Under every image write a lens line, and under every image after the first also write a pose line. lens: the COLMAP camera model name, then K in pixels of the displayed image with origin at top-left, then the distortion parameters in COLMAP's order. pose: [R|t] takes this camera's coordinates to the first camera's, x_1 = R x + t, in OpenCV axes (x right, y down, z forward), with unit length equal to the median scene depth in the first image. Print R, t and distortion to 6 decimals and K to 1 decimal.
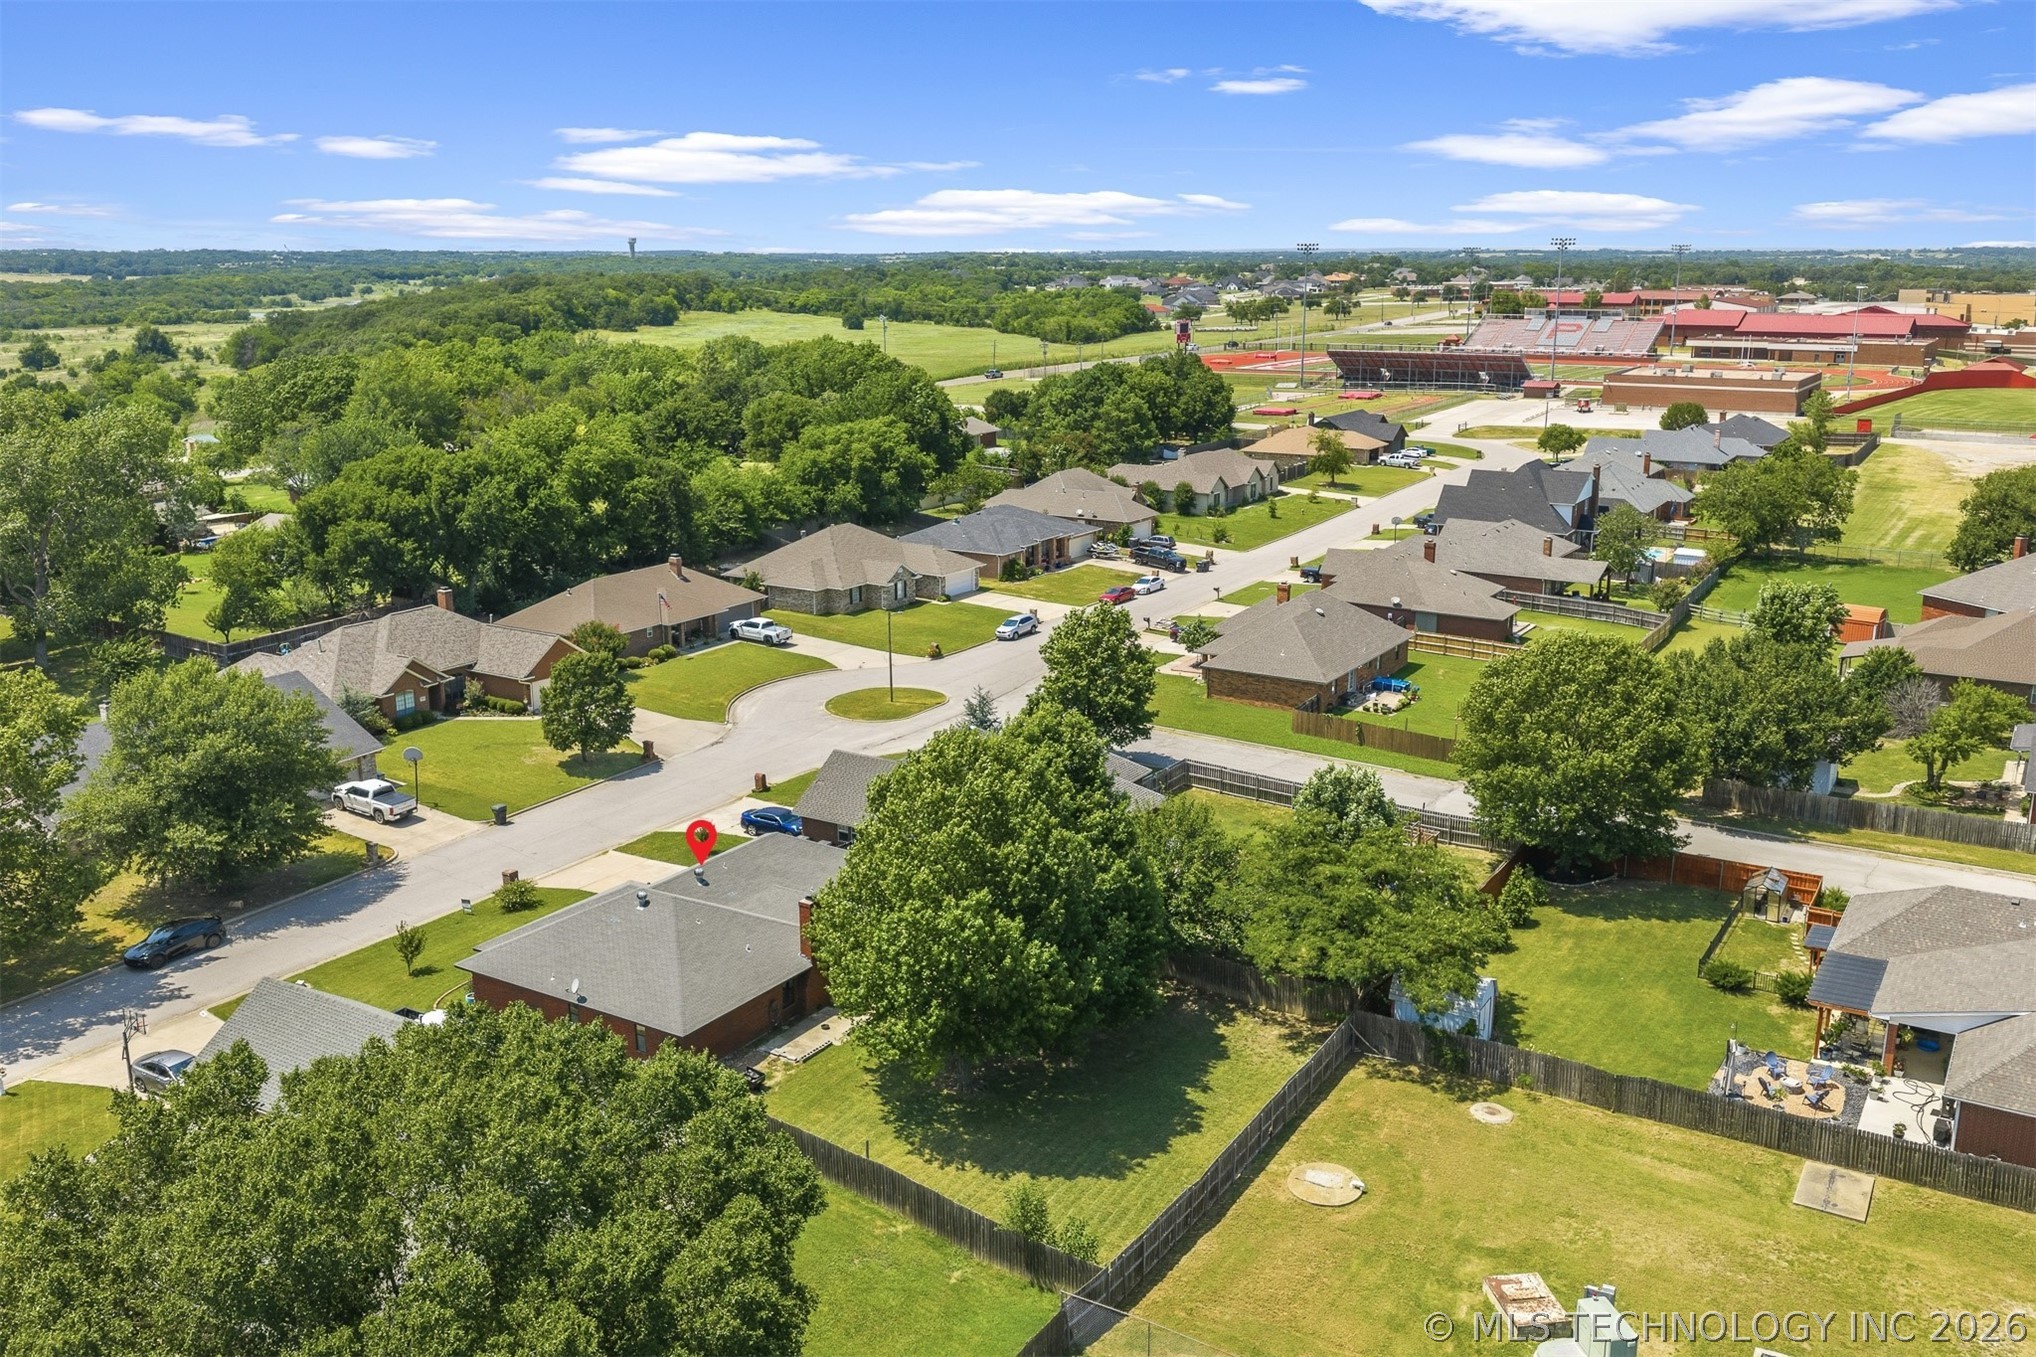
lens RADIAL K [[1716.6, 0, 1018.0], [0, 1716.6, 678.5], [0, 0, 1]] dist [0.002731, 0.005844]
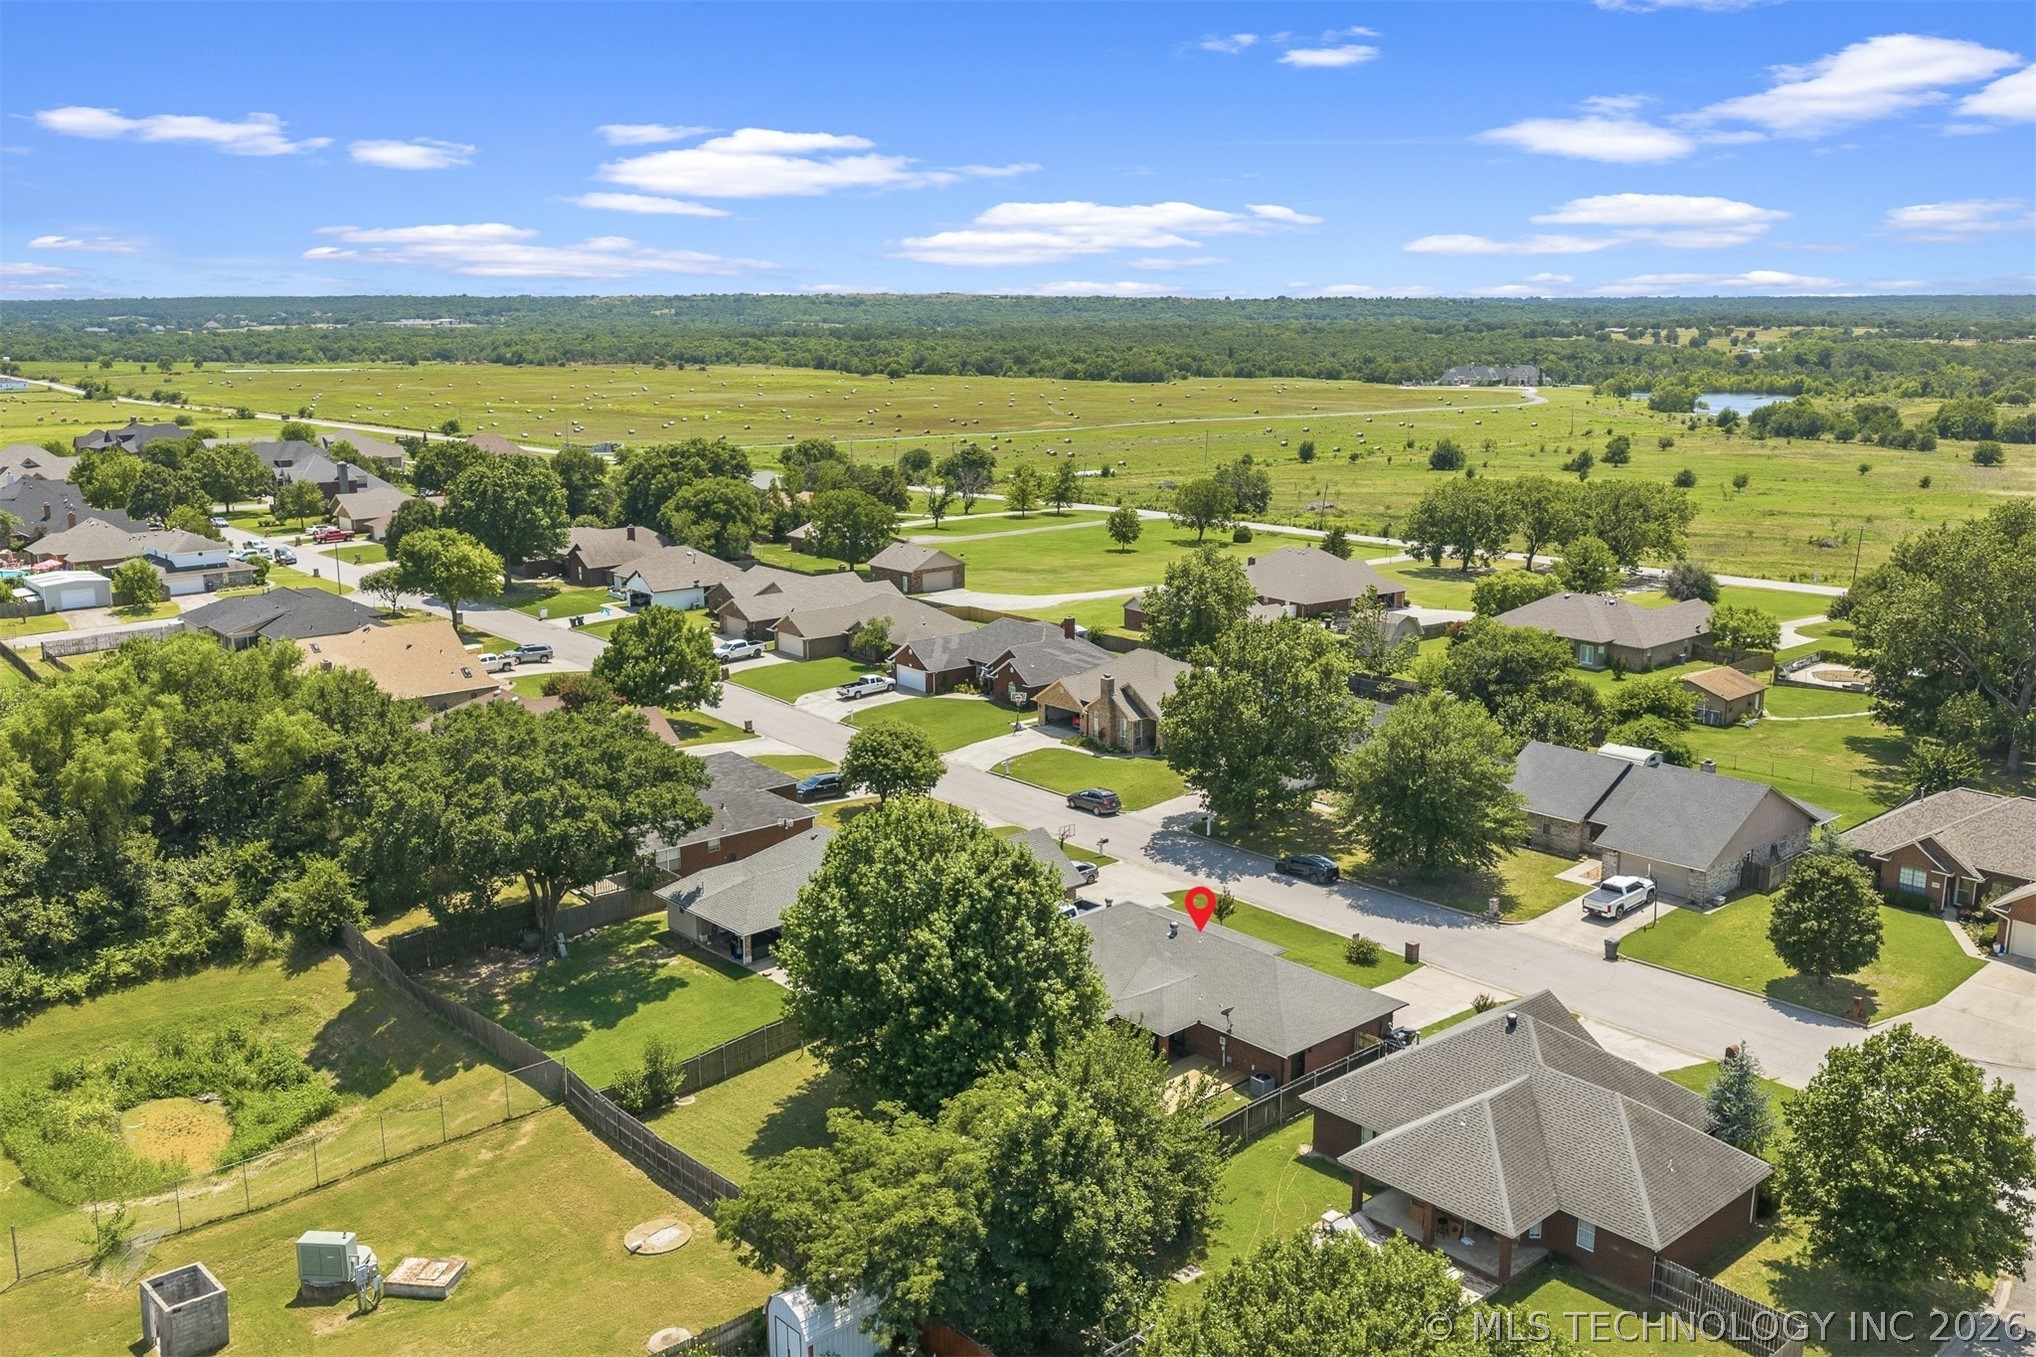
lens RADIAL K [[1716.6, 0, 1018.0], [0, 1716.6, 678.5], [0, 0, 1]] dist [0.002731, 0.005844]
pose [[-0.271229, 0.204284, -0.940586, 0.759915], [-0.241041, 0.931663, 0.271853, -0.279024], [0.931845, 0.300454, -0.203453, 0.964267]]
